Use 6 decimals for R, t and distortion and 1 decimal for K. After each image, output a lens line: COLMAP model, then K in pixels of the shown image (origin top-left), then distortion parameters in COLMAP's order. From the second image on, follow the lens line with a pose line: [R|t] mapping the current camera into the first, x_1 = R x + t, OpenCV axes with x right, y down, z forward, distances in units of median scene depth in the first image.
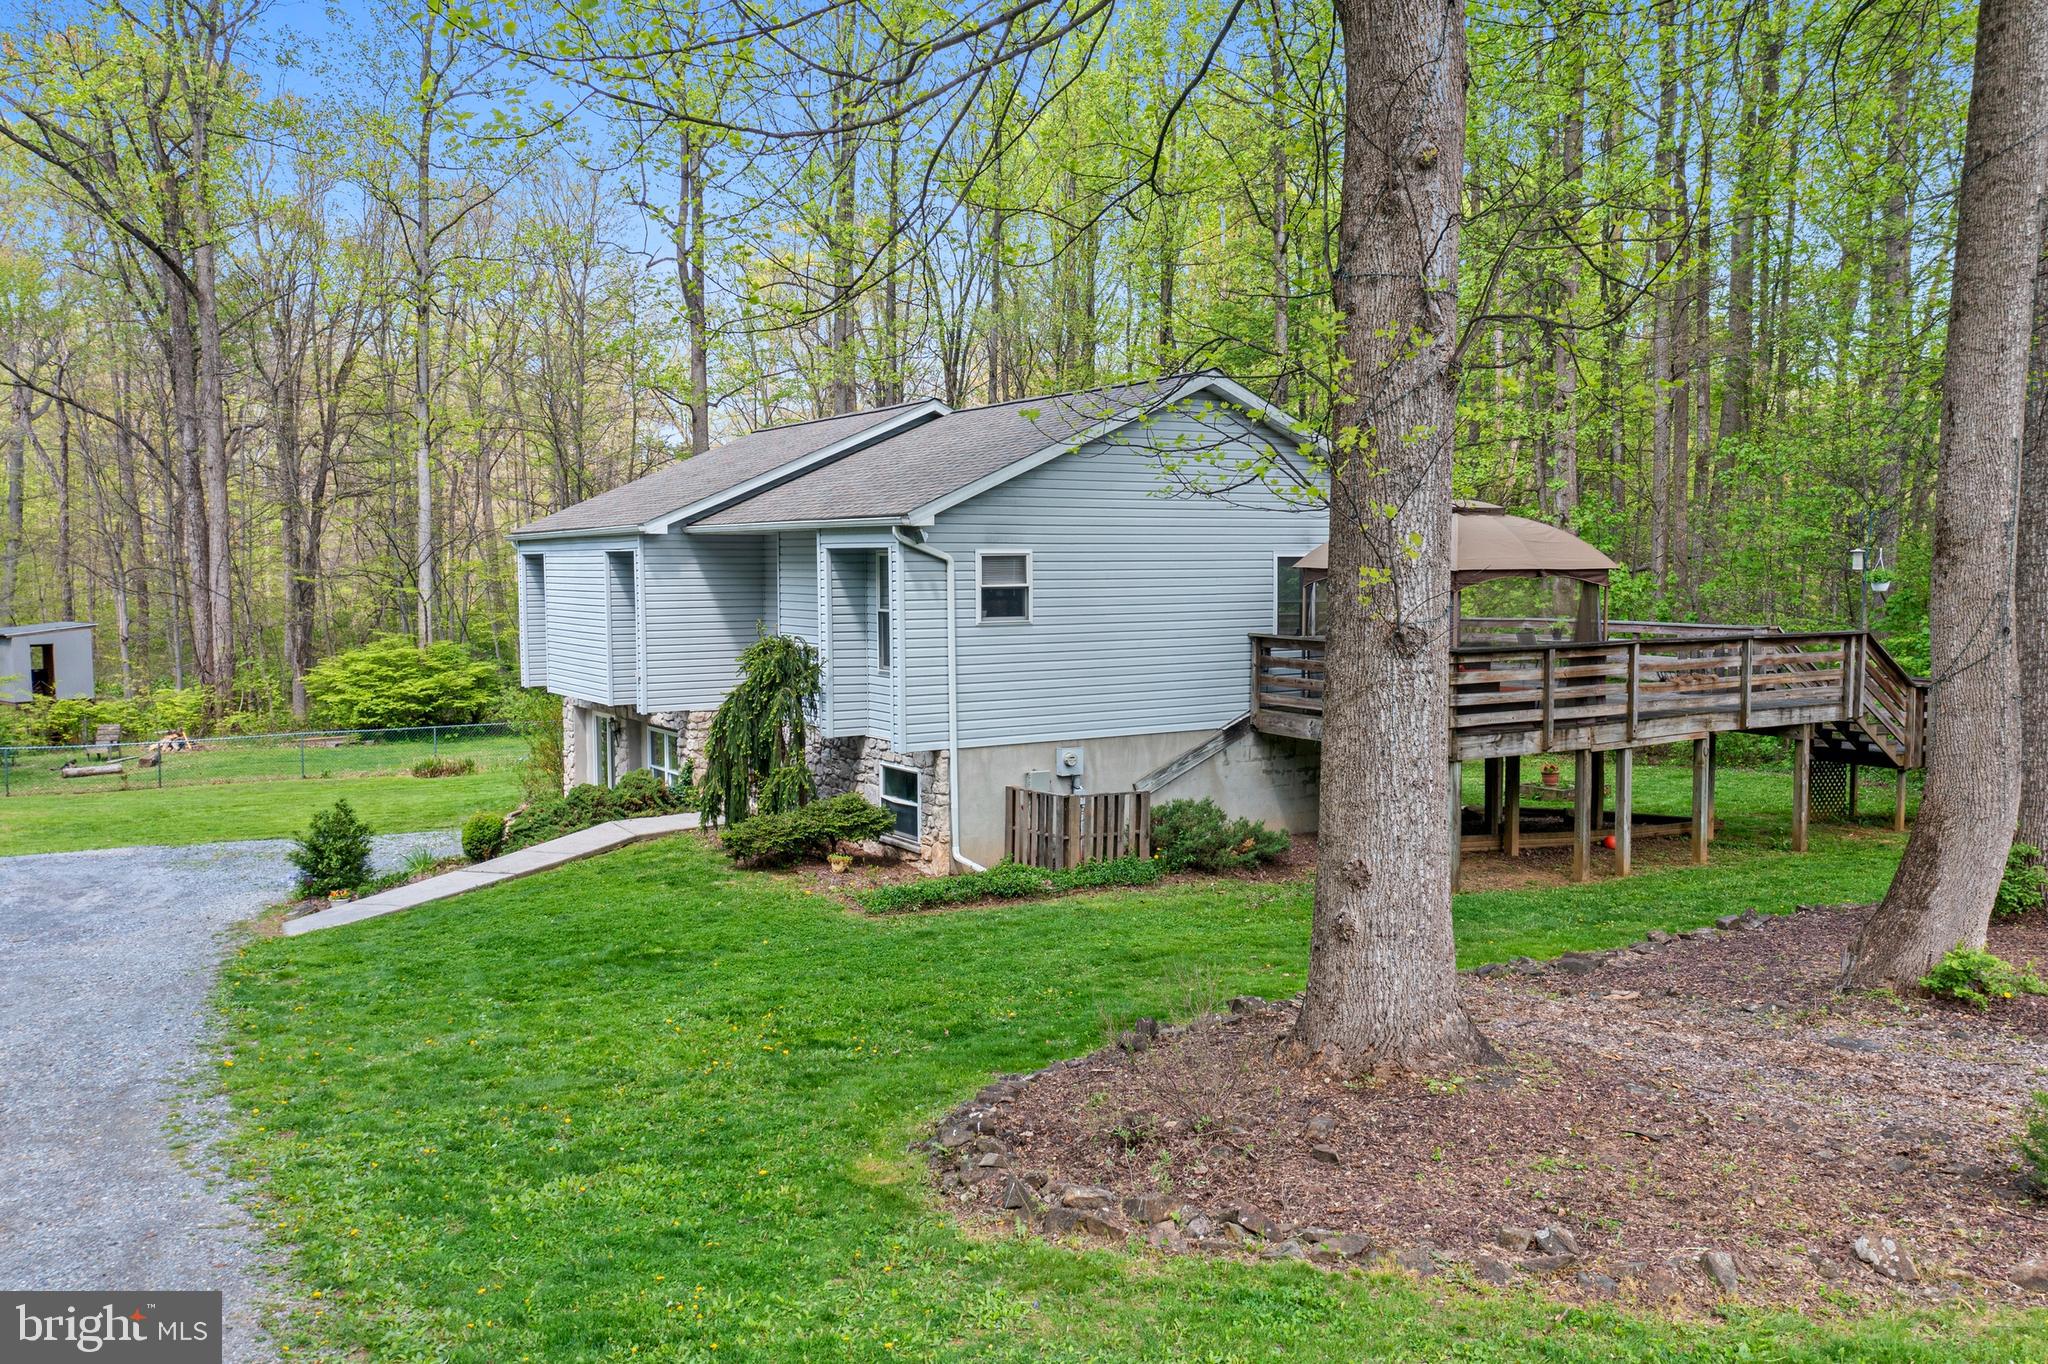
lens RADIAL K [[1622.5, 0, 1021.5], [0, 1622.5, 681.0], [0, 0, 1]] dist [-0.013766, 0.009990]
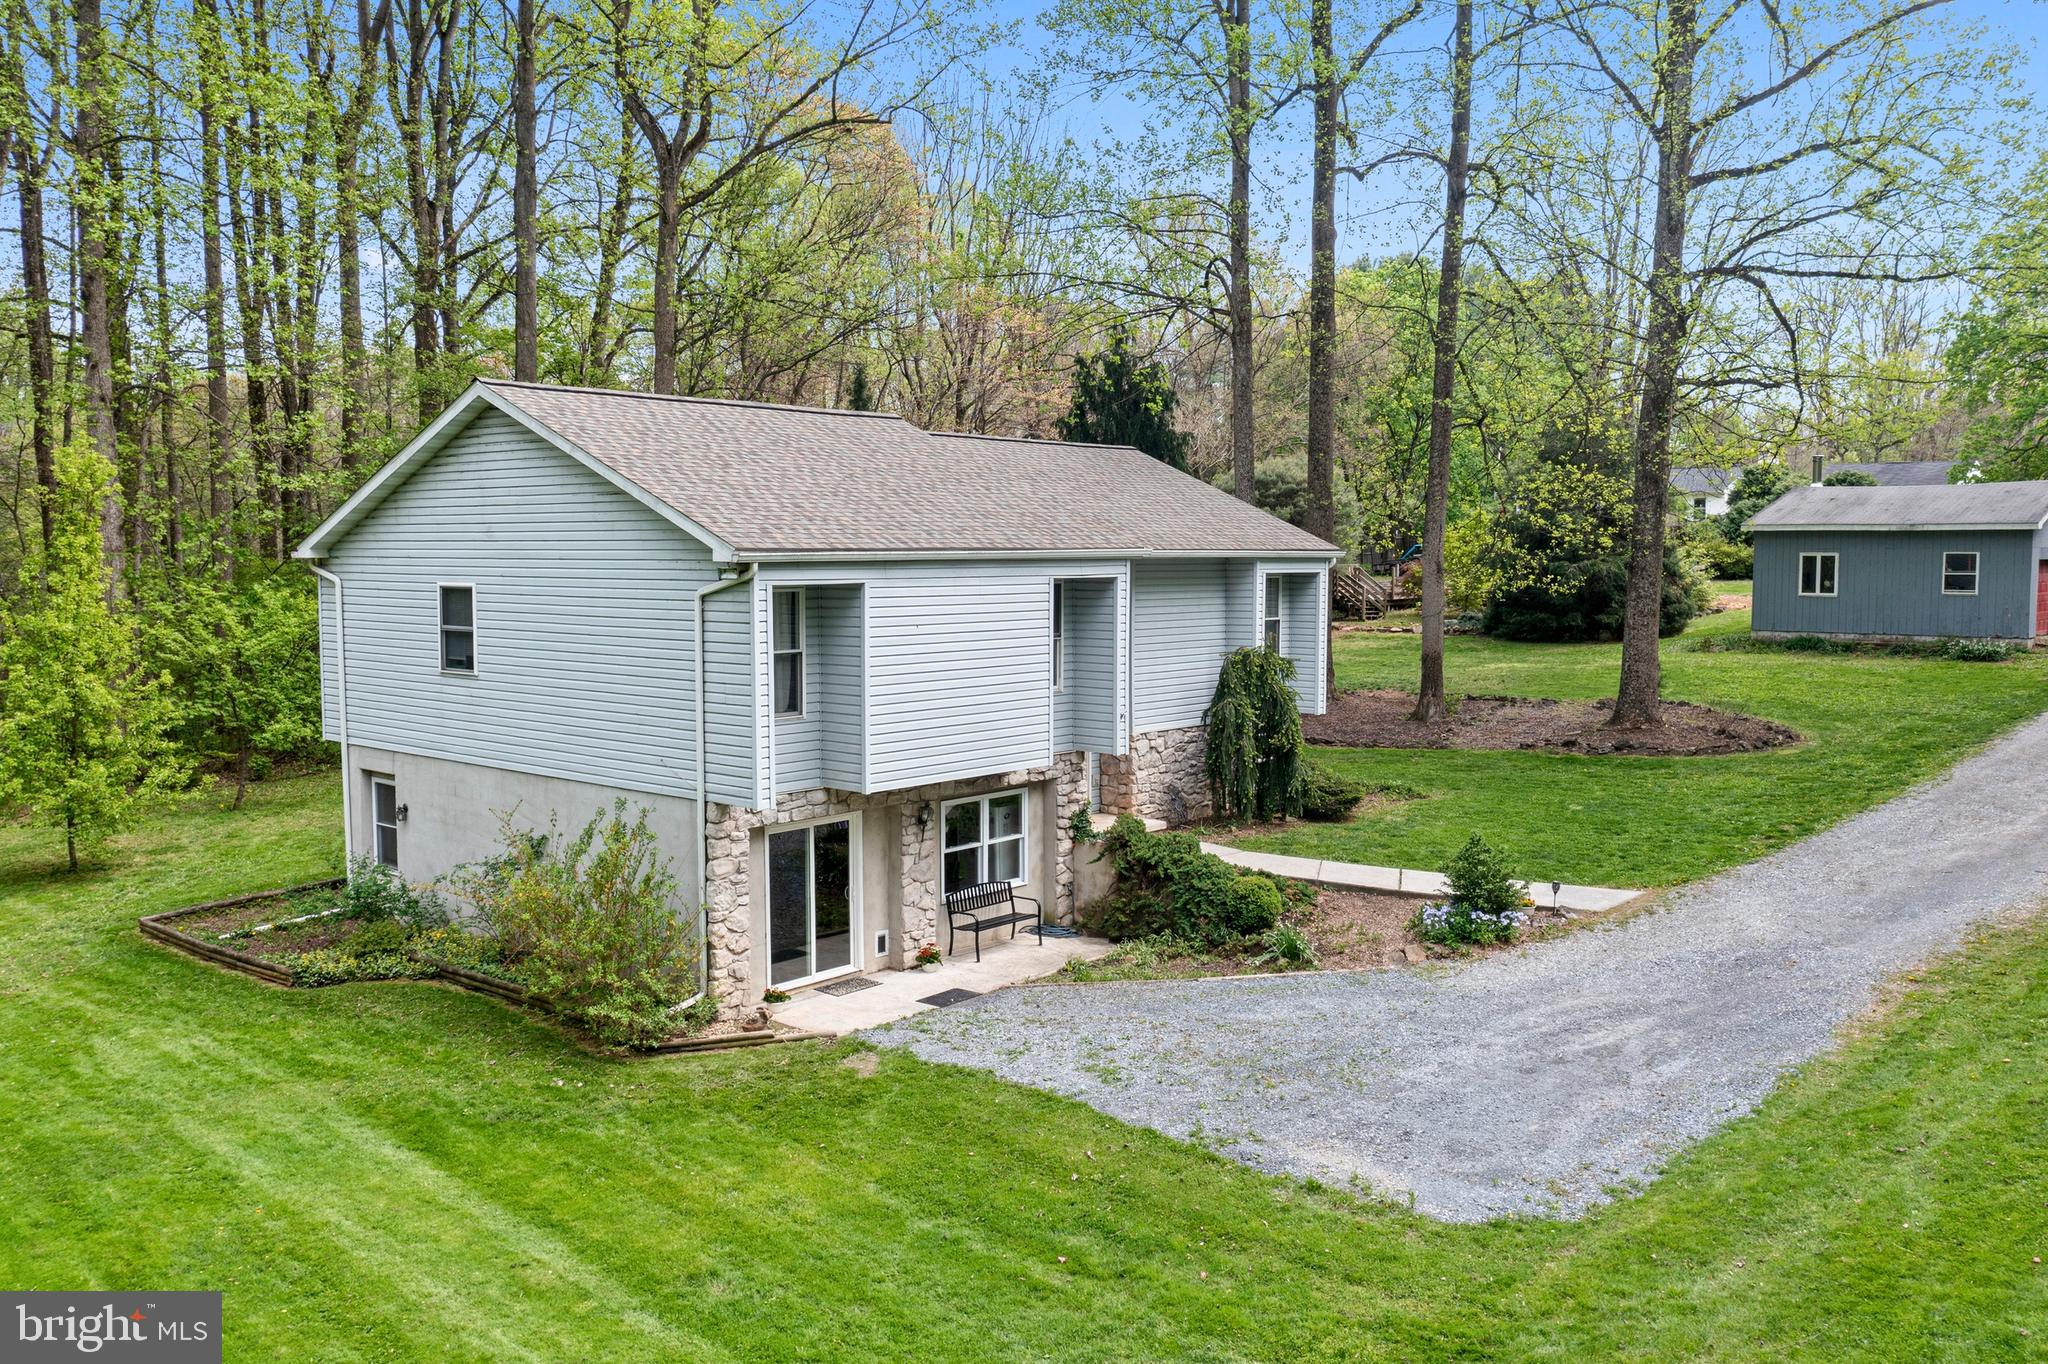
lens RADIAL K [[1622.5, 0, 1040.8], [0, 1622.5, 689.5], [0, 0, 1]] dist [-0.013766, 0.009990]
pose [[-0.298835, -0.078695, 0.951055, -1.137893], [0.067057, 0.992399, 0.103187, -0.118969], [-0.951946, 0.094611, -0.291286, 1.366023]]
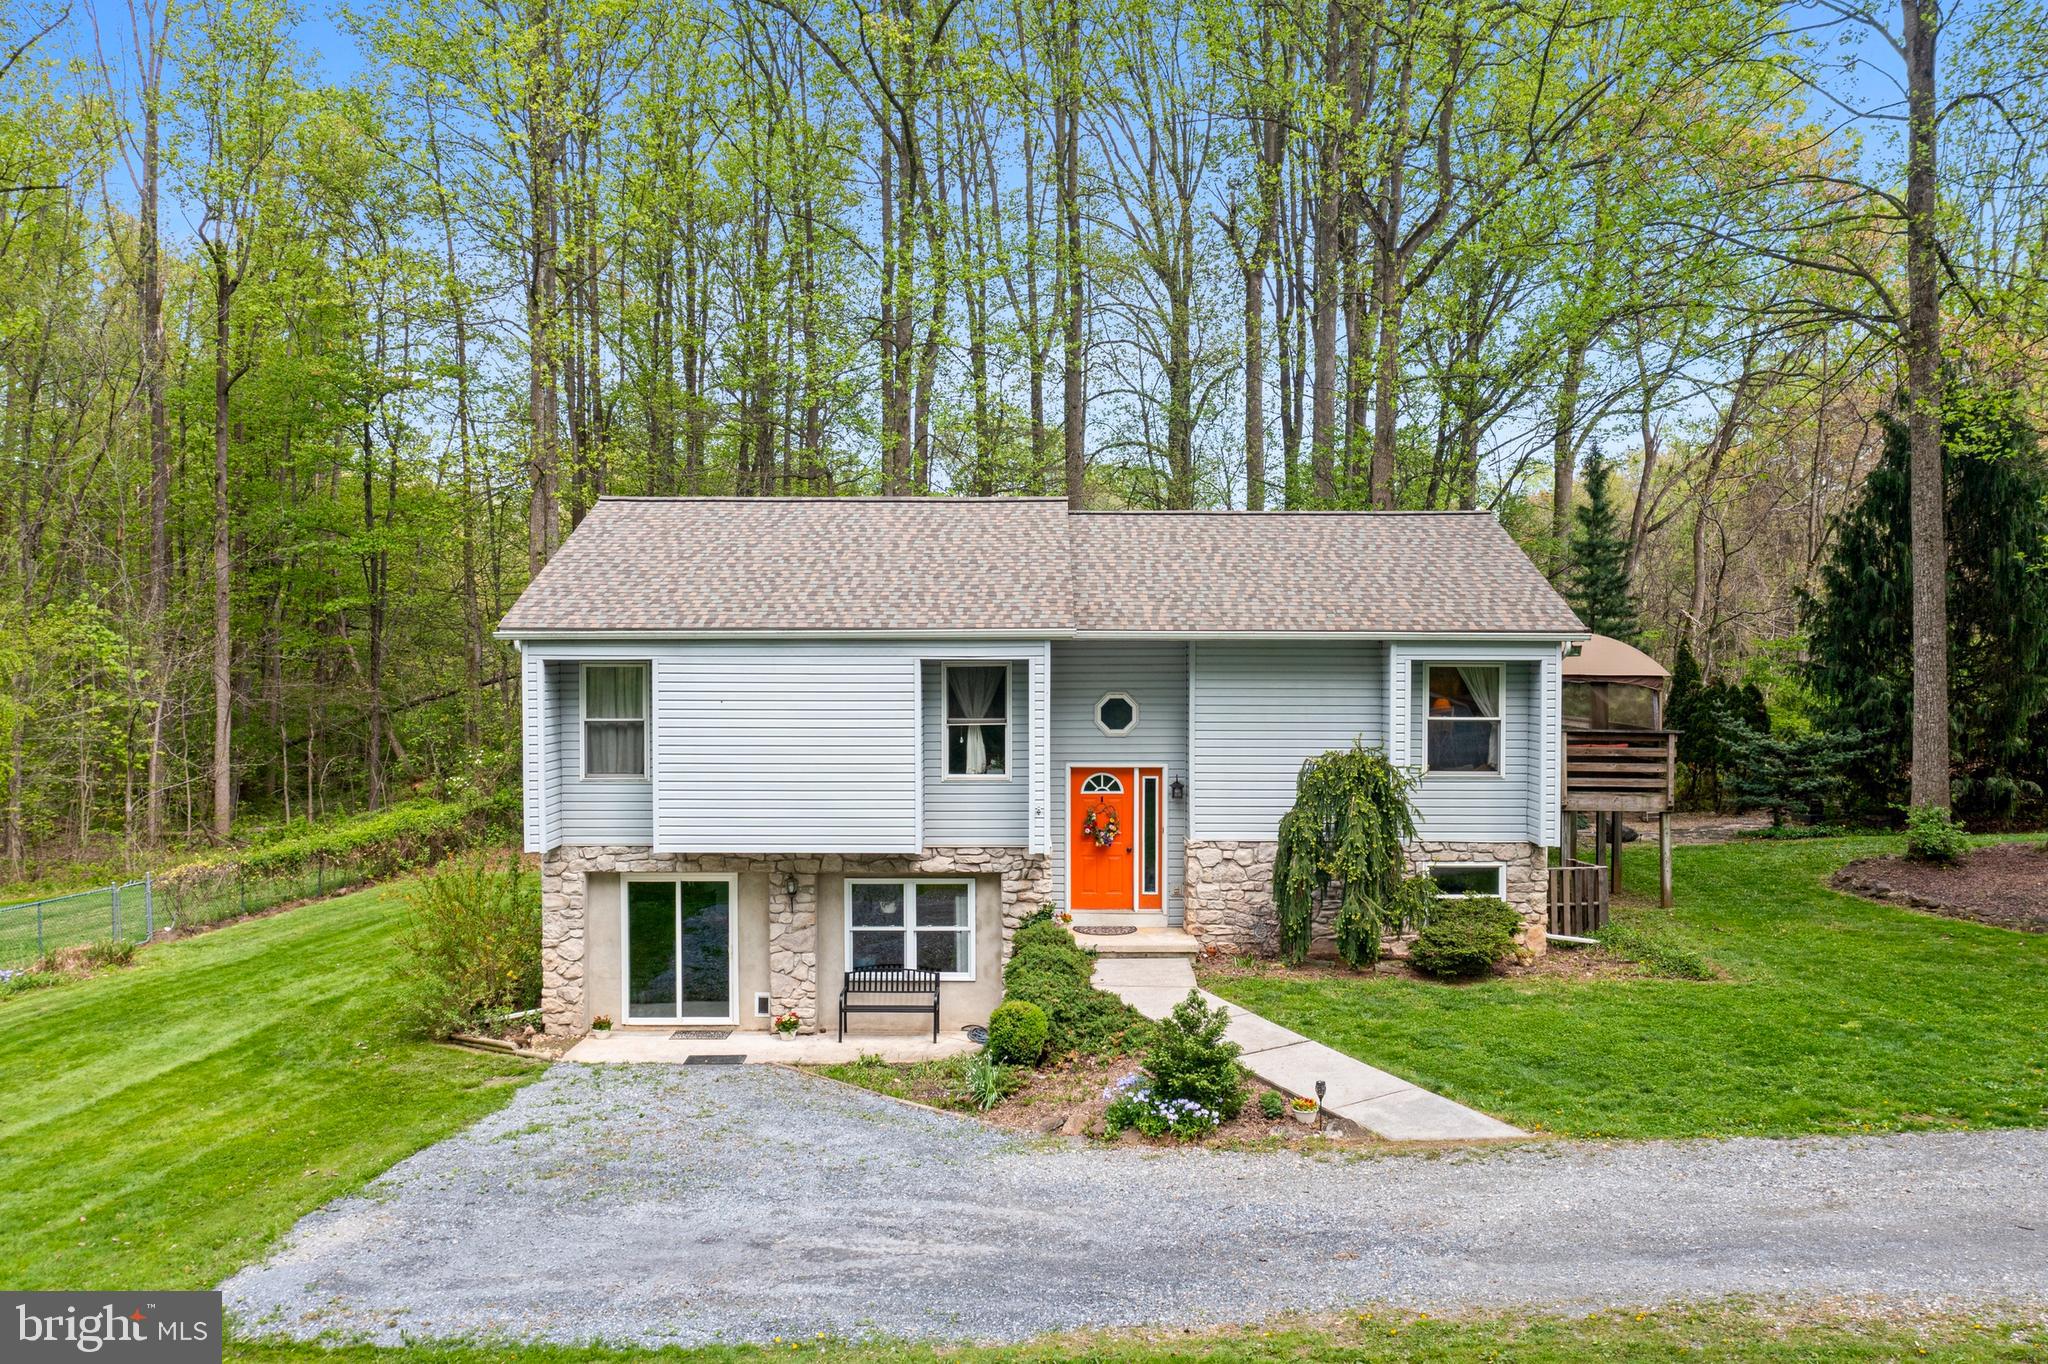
lens RADIAL K [[1622.5, 0, 1034.2], [0, 1622.5, 684.0], [0, 0, 1]] dist [-0.013766, 0.009990]
pose [[0.533686, -0.016194, 0.845528, -0.982404], [0.057336, 0.998209, -0.017071, -0.055383], [-0.843737, 0.057589, 0.533658, 0.578592]]
